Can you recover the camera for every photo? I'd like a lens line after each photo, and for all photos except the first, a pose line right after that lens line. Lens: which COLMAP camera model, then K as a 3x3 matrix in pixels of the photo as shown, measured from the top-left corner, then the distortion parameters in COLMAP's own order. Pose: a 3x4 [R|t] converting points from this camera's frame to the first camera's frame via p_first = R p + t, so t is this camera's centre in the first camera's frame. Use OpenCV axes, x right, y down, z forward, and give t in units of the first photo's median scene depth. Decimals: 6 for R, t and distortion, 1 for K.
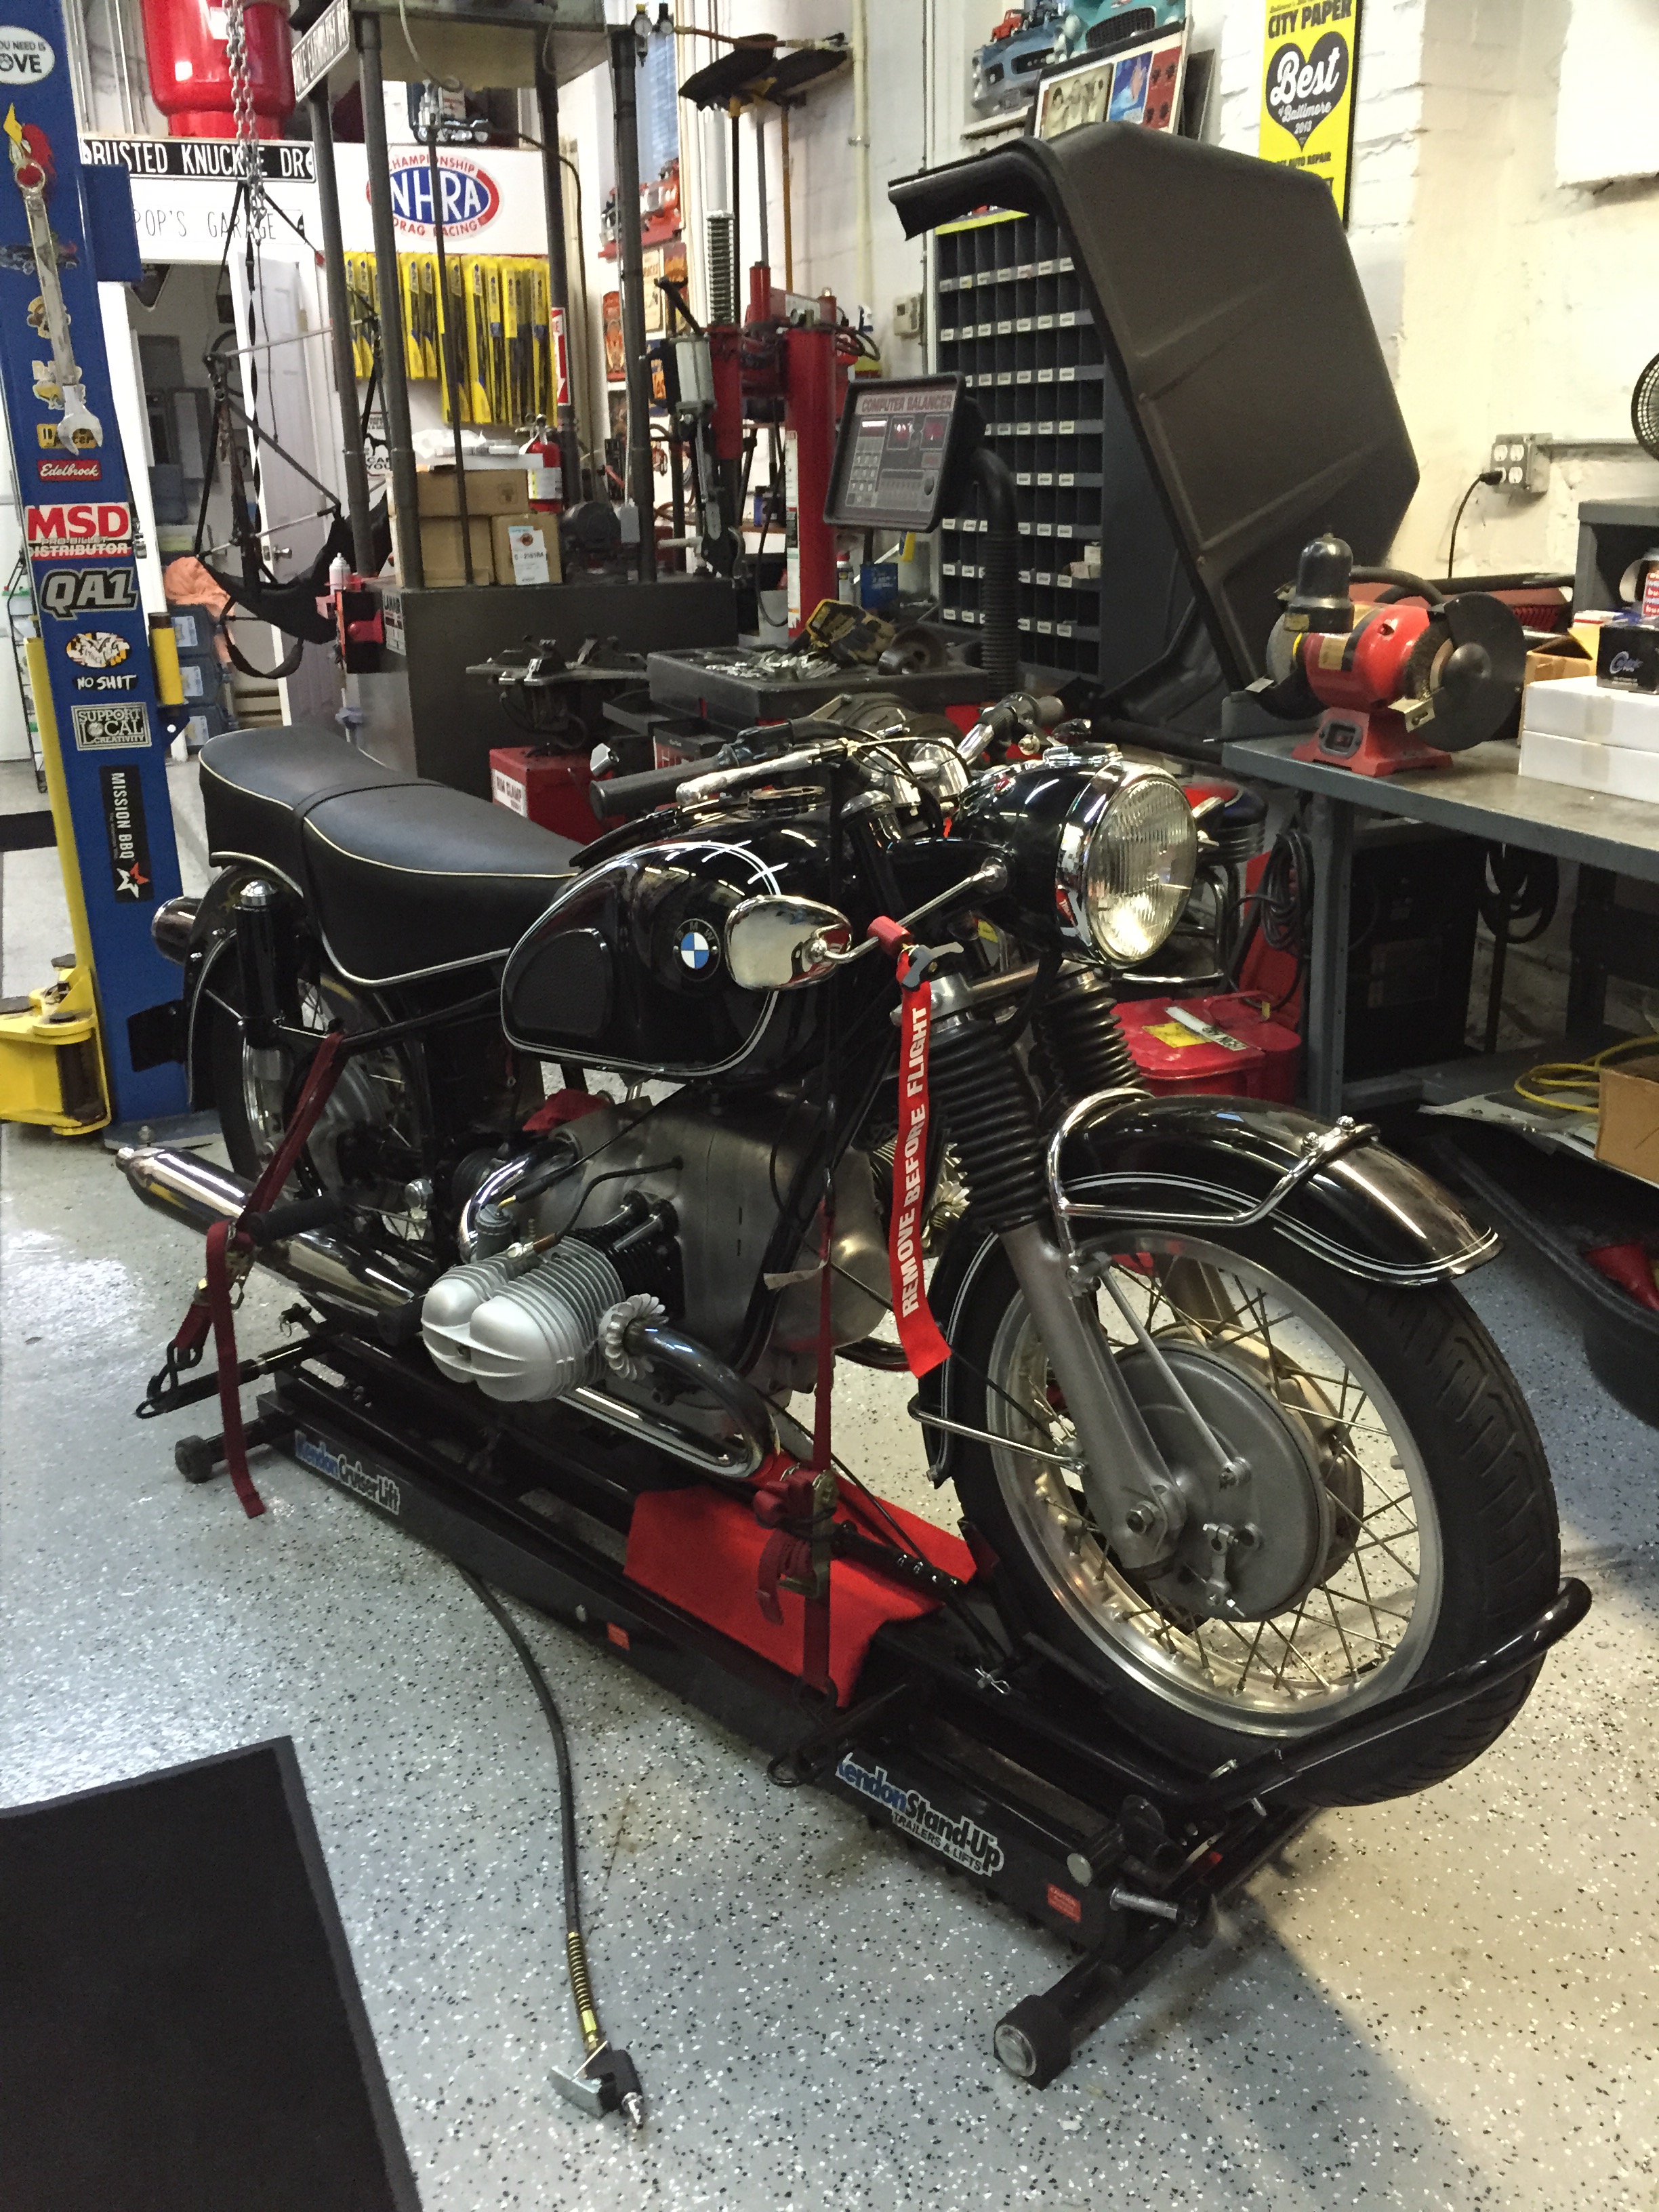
lens RADIAL K [[1875.3, 0, 796.9], [0, 1875.3, 1102.5], [0, 0, 1]] dist [0.098505, -0.131095]
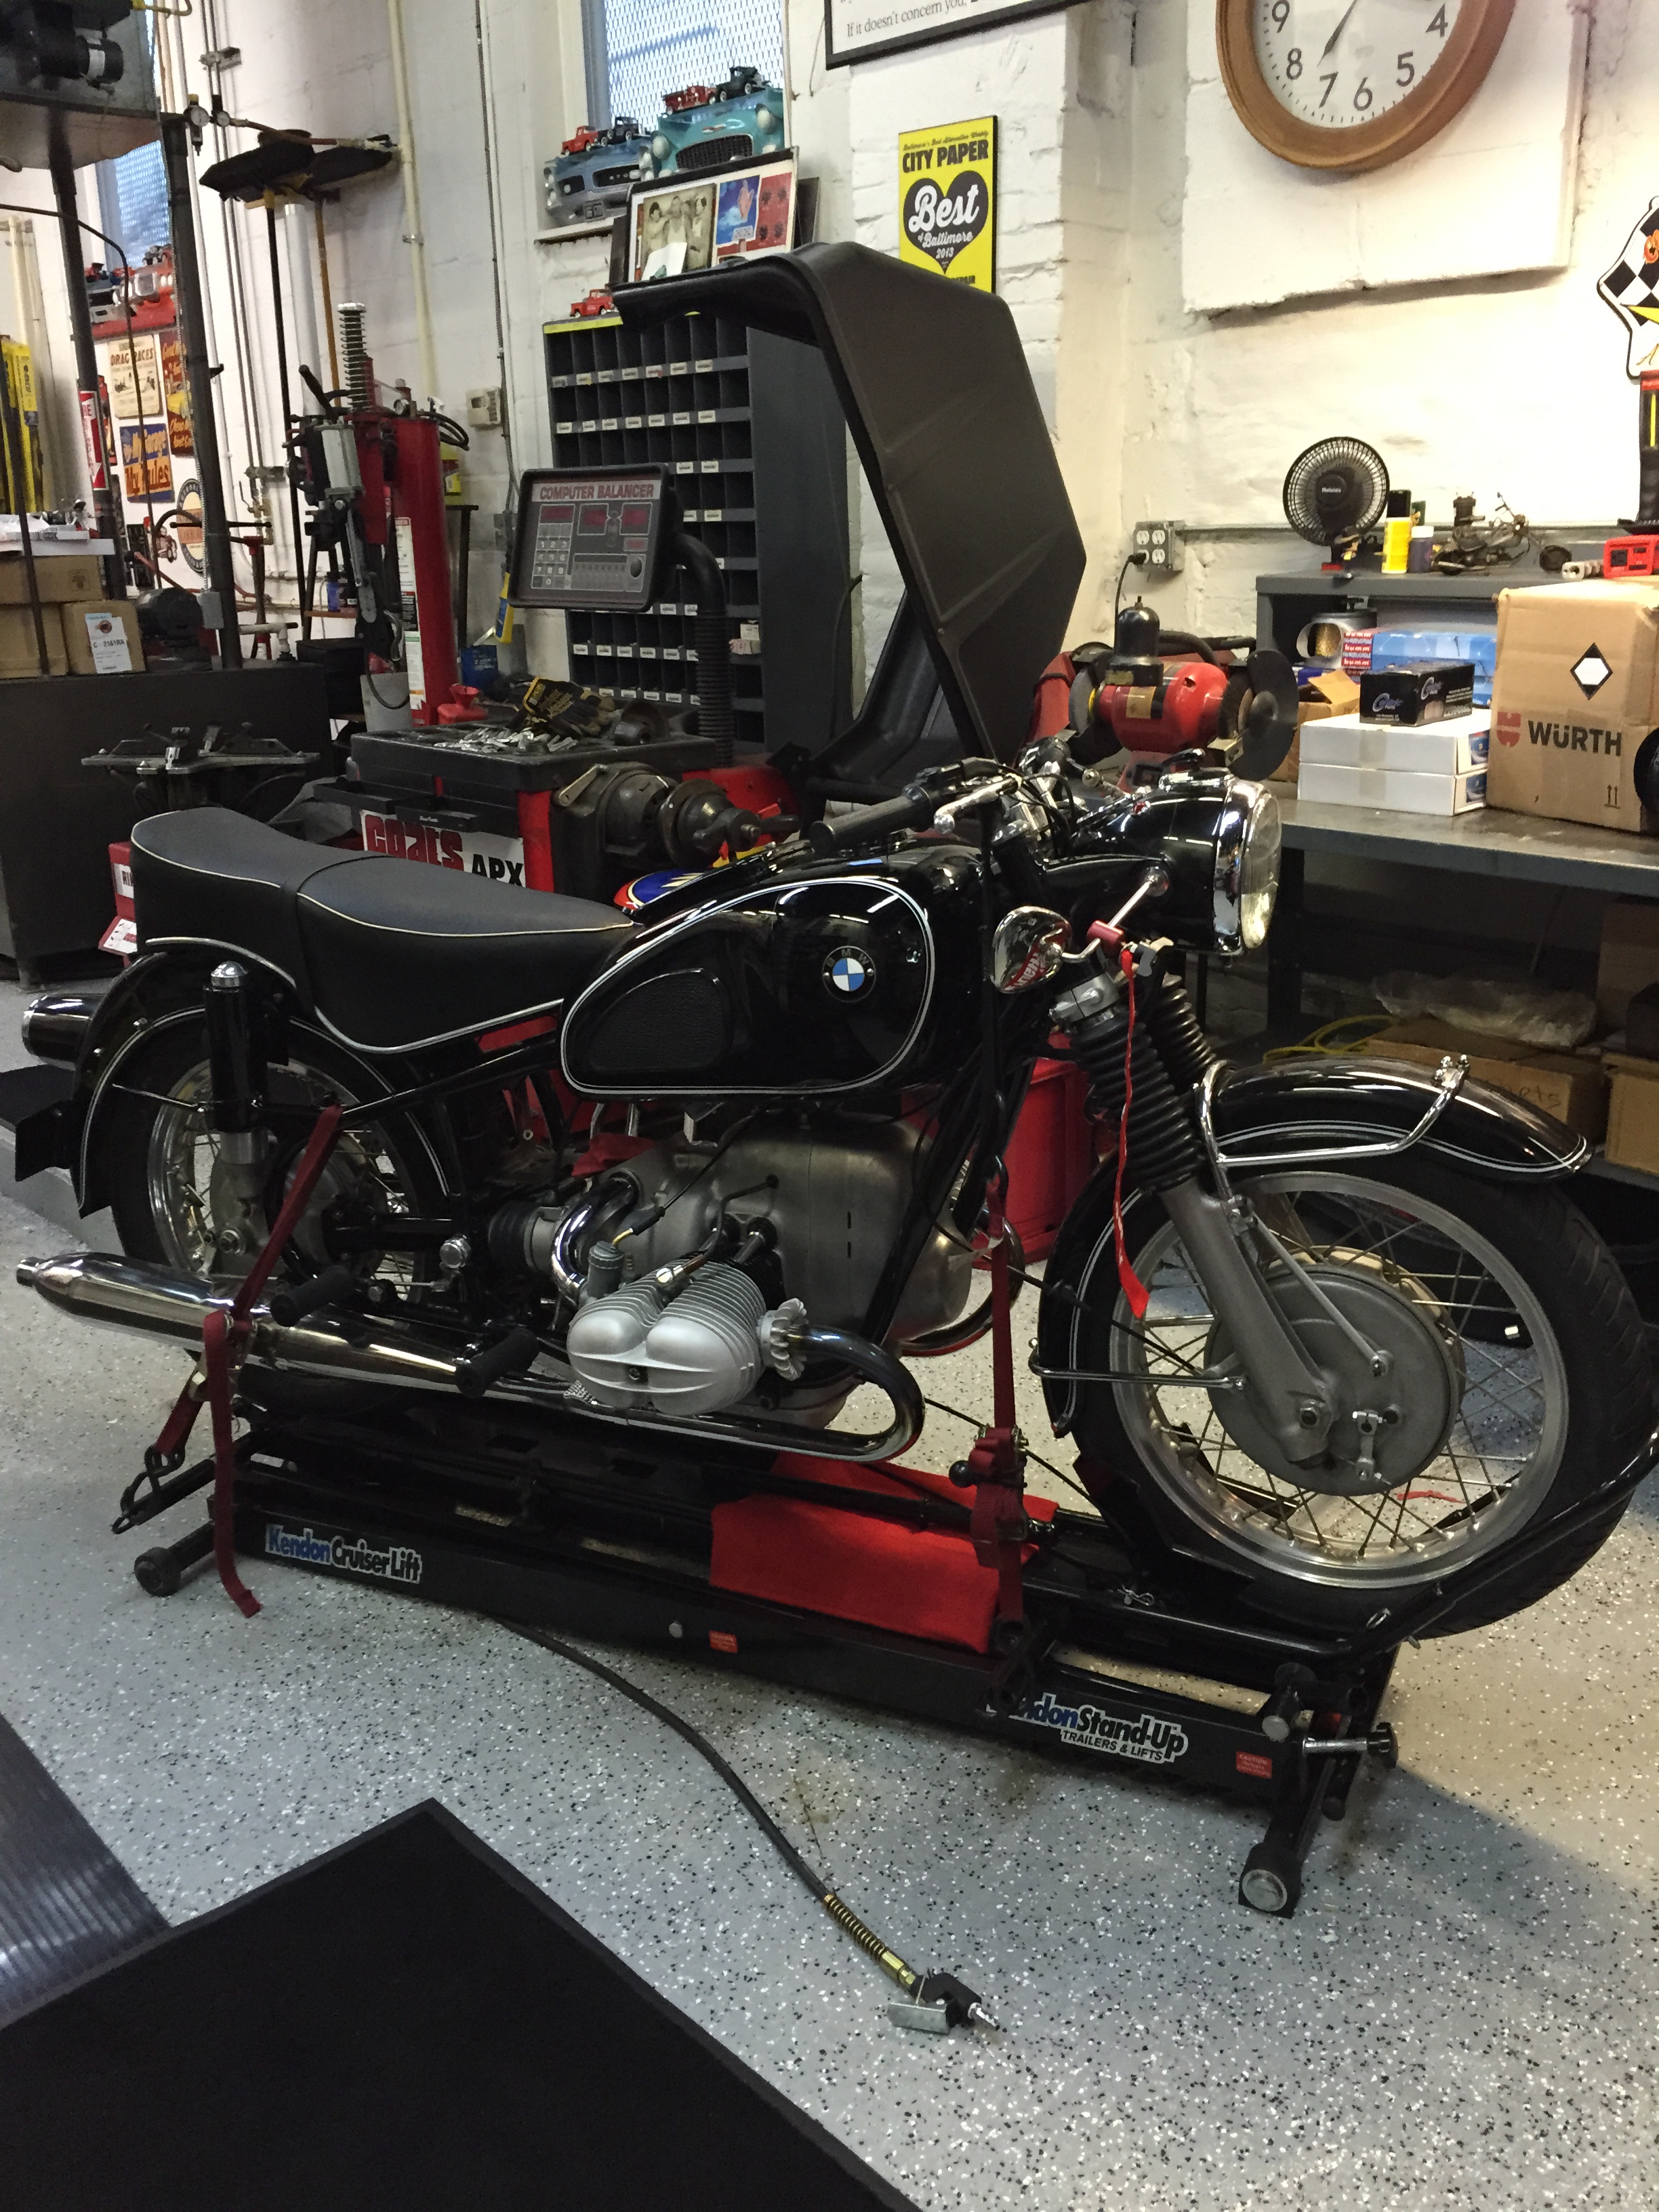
lens RADIAL K [[1895.0, 0, 767.4], [0, 1895.0, 1110.5], [0, 0, 1]] dist [0.107677, -0.149490]
pose [[0.946105, -0.096515, 0.309145, -0.245879], [0.109528, 0.993670, -0.024975, 0.011596], [-0.304777, 0.057489, 0.950687, -0.023843]]
